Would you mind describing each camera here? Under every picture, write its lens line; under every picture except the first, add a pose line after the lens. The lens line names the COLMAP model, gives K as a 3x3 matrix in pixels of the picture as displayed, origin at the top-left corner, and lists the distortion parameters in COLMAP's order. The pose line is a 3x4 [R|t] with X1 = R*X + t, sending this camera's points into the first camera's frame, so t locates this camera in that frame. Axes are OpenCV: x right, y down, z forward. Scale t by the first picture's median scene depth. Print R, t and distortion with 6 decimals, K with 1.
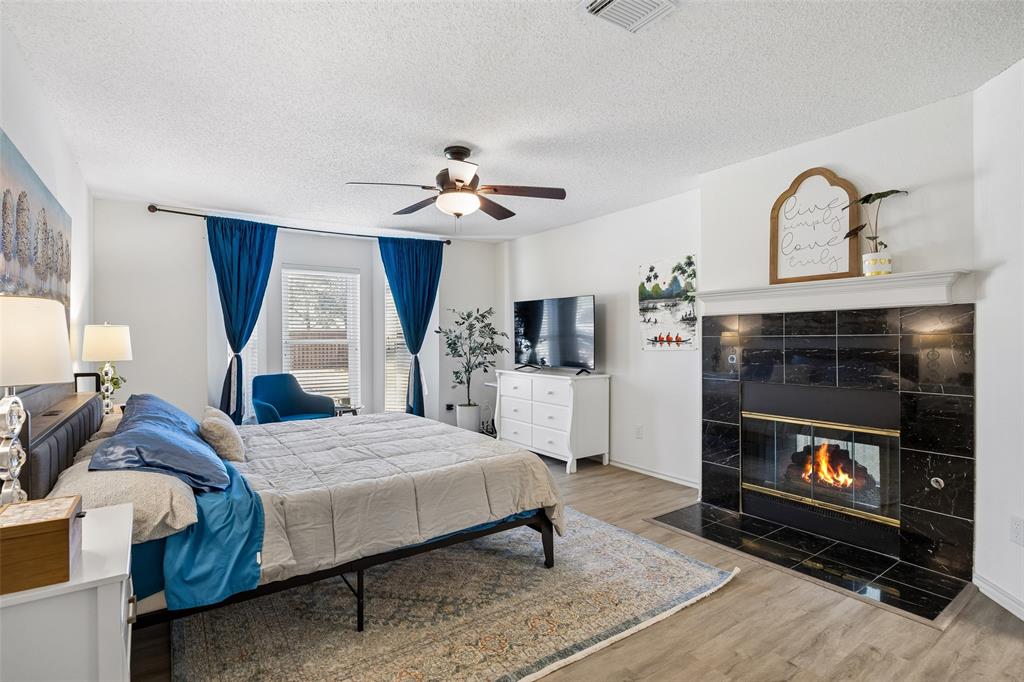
lens RADIAL K [[501.4, 0, 504.5], [0, 501.4, 335.3], [0, 0, 1]] dist [0.020881, 0.000284]
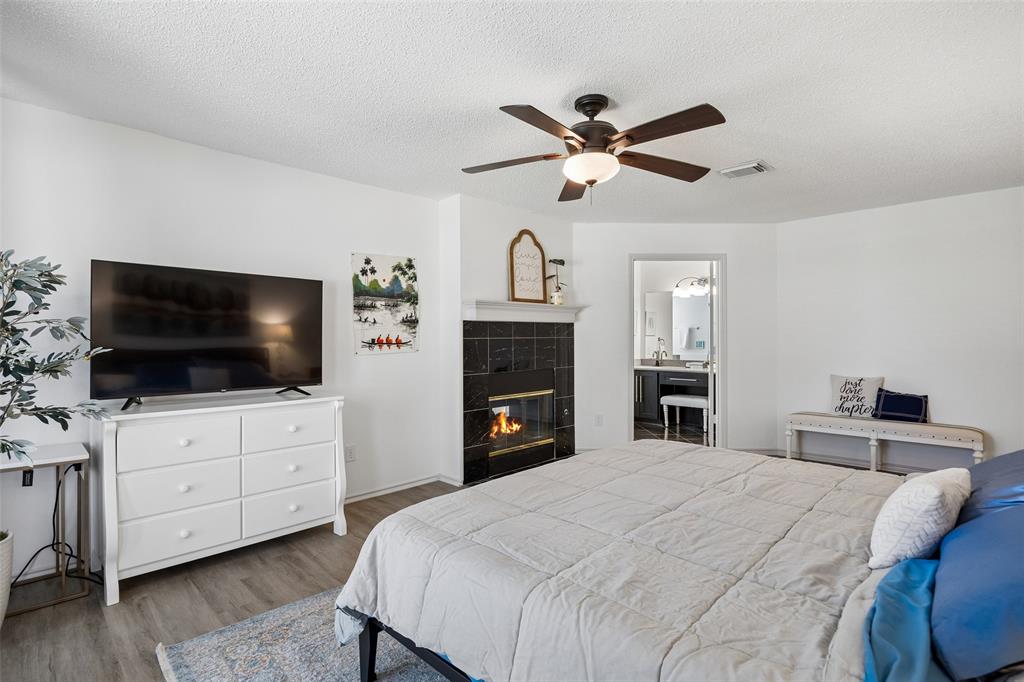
lens RADIAL K [[501.4, 0, 508.1], [0, 501.4, 338.4], [0, 0, 1]] dist [0.020881, 0.000284]
pose [[-0.200073, -0.001781, 0.979779, -0.643128], [0.000173, 0.999998, 0.001853, 0.000612], [-0.979781, 0.000541, -0.200073, 0.986935]]
